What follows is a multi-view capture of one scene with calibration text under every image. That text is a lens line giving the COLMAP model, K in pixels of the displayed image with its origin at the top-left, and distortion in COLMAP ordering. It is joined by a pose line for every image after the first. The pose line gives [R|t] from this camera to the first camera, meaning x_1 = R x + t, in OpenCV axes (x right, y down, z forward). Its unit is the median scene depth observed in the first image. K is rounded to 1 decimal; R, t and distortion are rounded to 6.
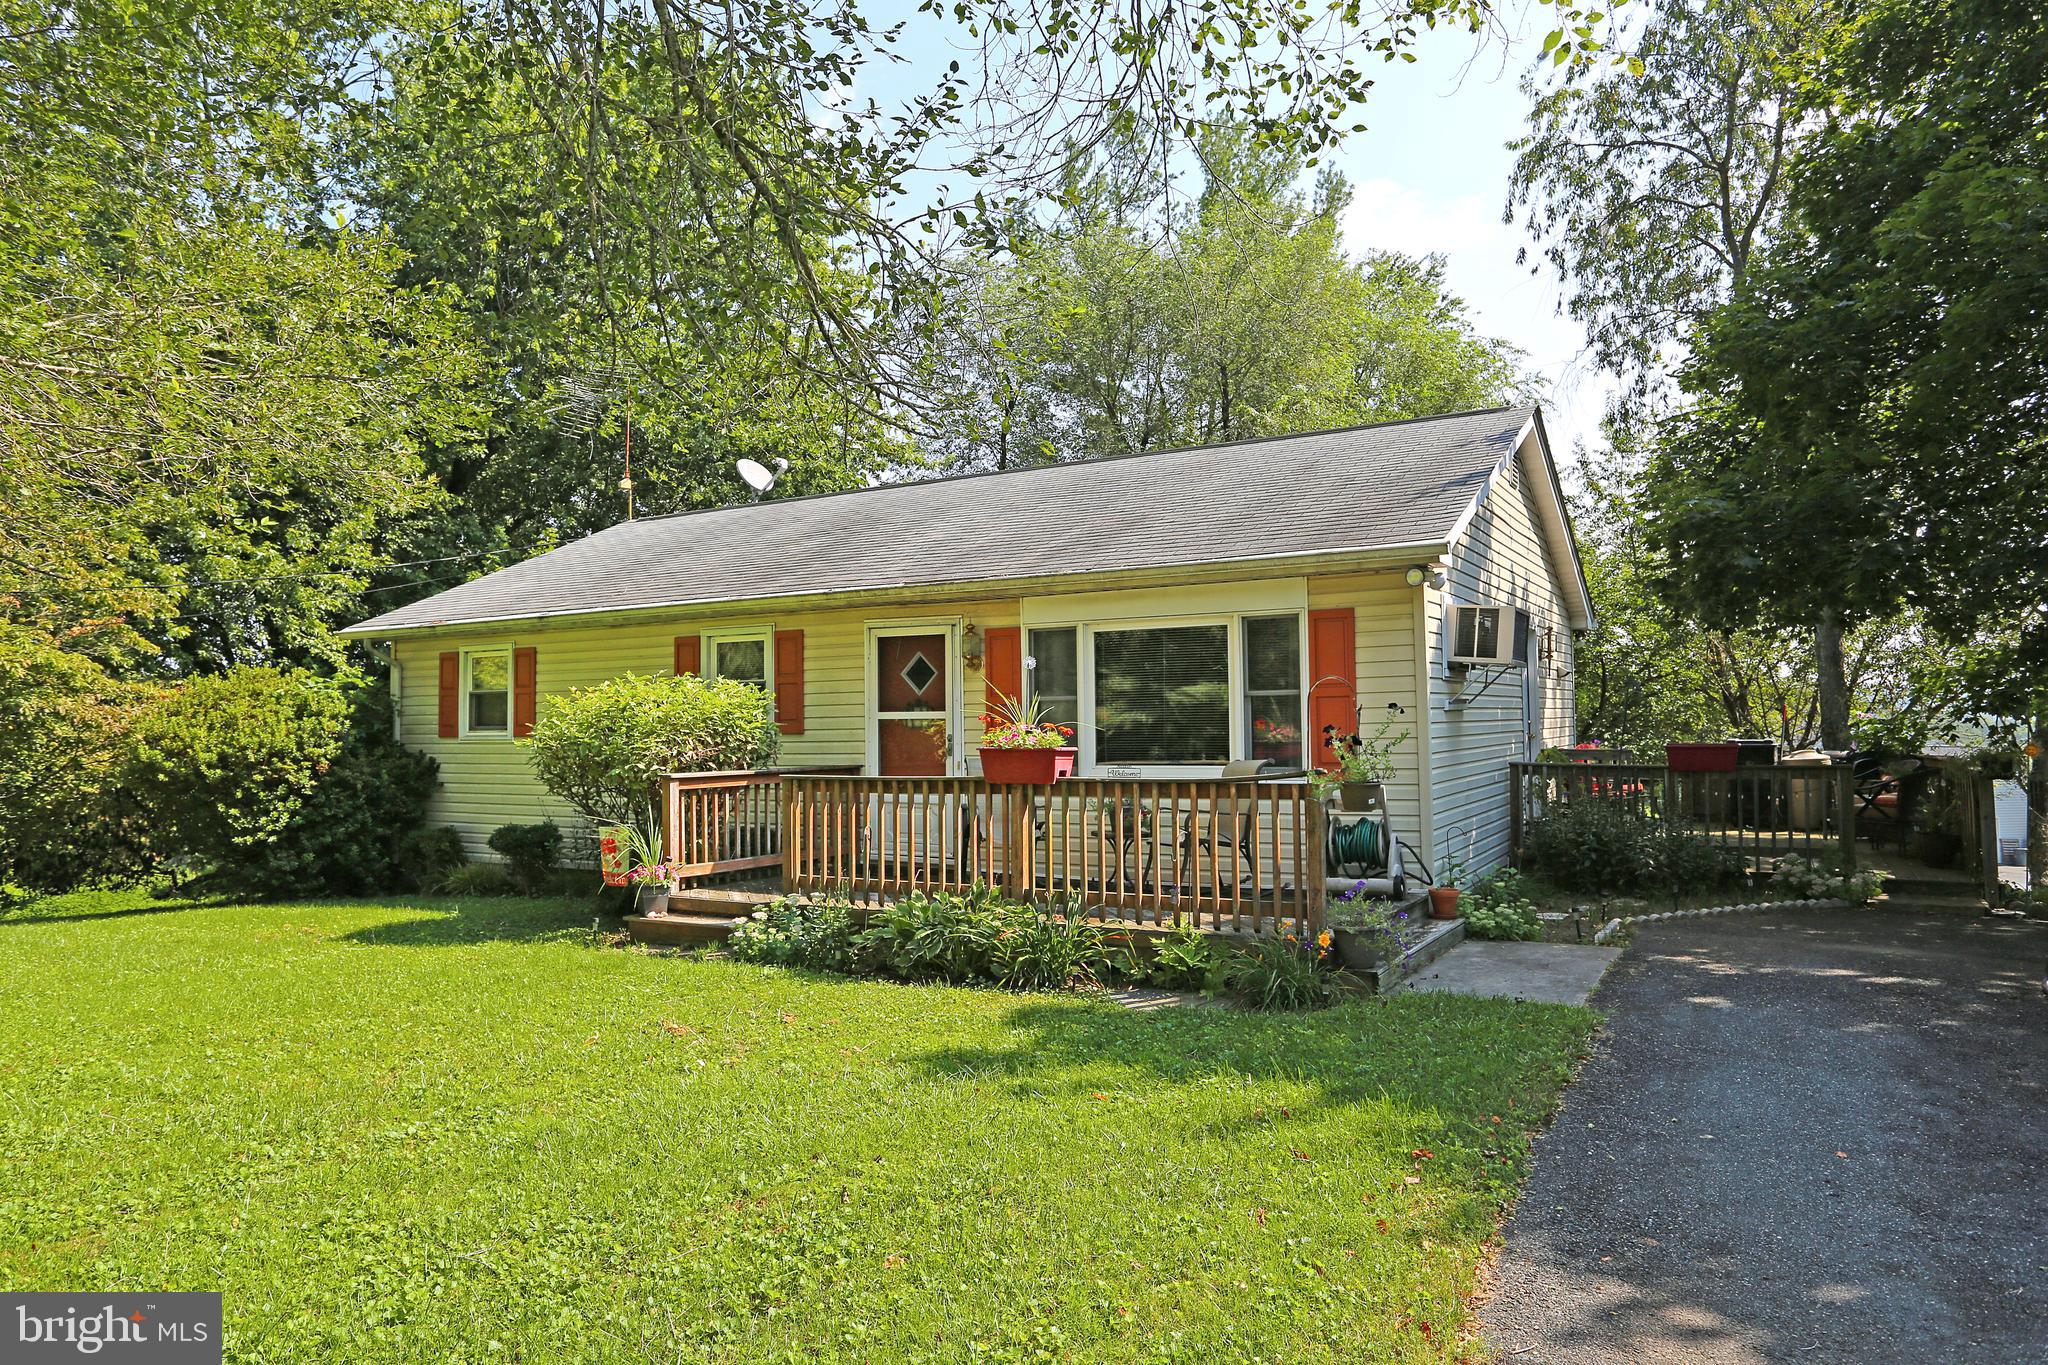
lens RADIAL K [[1340.8, 0, 1024.0], [0, 1340.8, 682.5], [0, 0, 1]] dist [-0.017708, 0.000429]
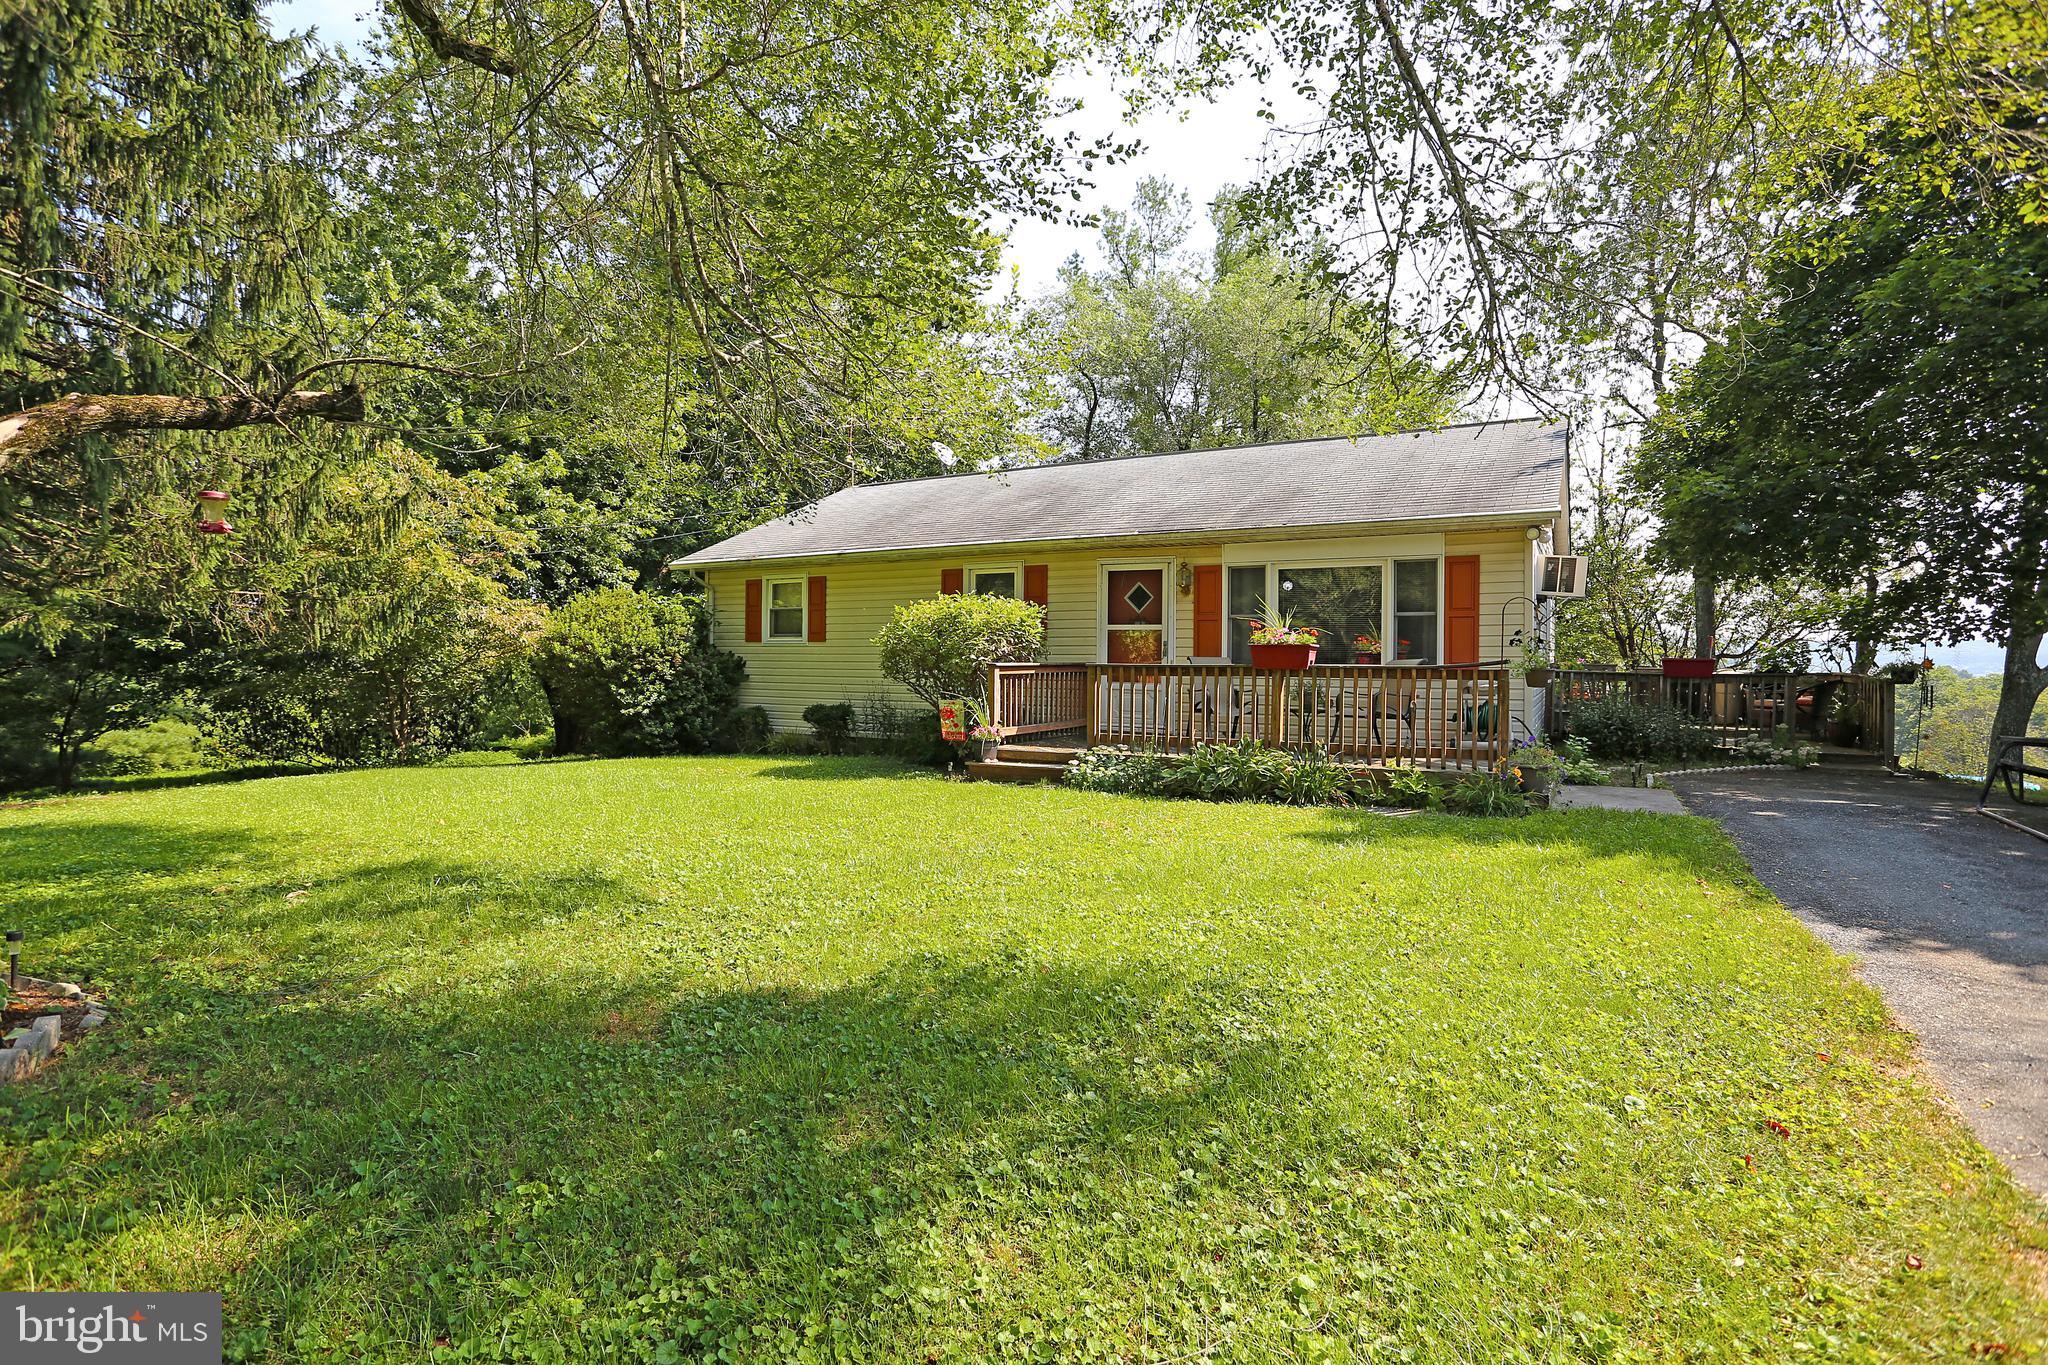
lens RADIAL K [[1032.8, 0, 1024.0], [0, 1032.8, 682.5], [0, 0, 1]] dist [-0.080542, -0.000008]
pose [[0.999749, 0.017377, 0.014120, -0.212076], [-0.018141, 0.998269, 0.055939, 0.023651], [-0.013124, -0.056181, 0.998334, -0.074721]]
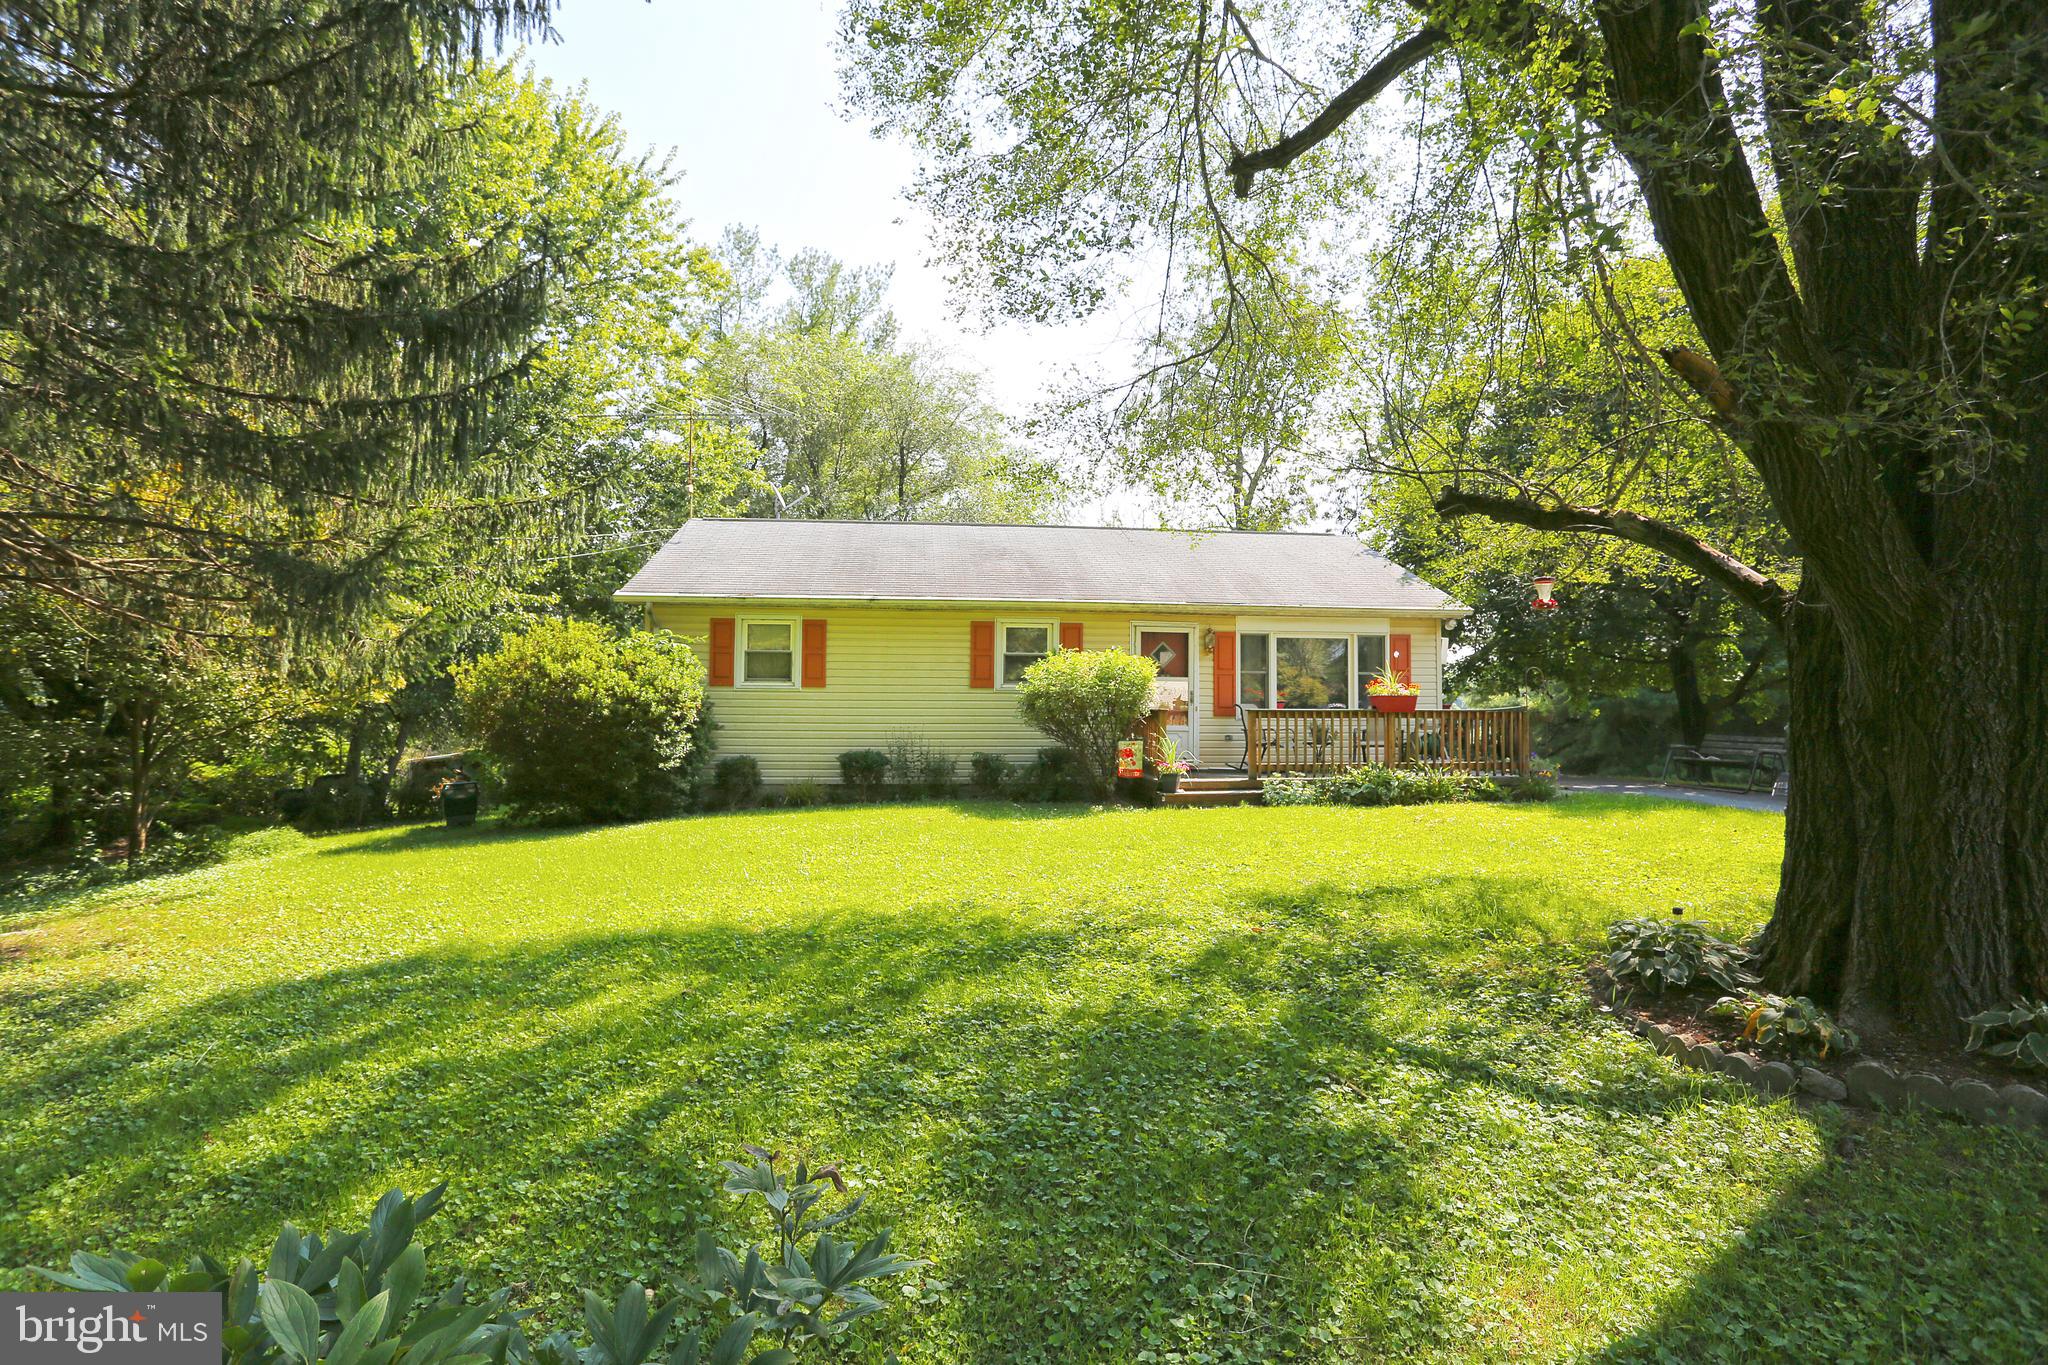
lens RADIAL K [[1032.8, 0, 1024.0], [0, 1032.8, 682.5], [0, 0, 1]] dist [-0.080542, -0.000008]
pose [[0.778231, 0.034366, 0.627038, -1.028998], [-0.036132, 0.999298, -0.009925, 0.047463], [-0.626938, -0.014932, 0.778926, 0.101423]]
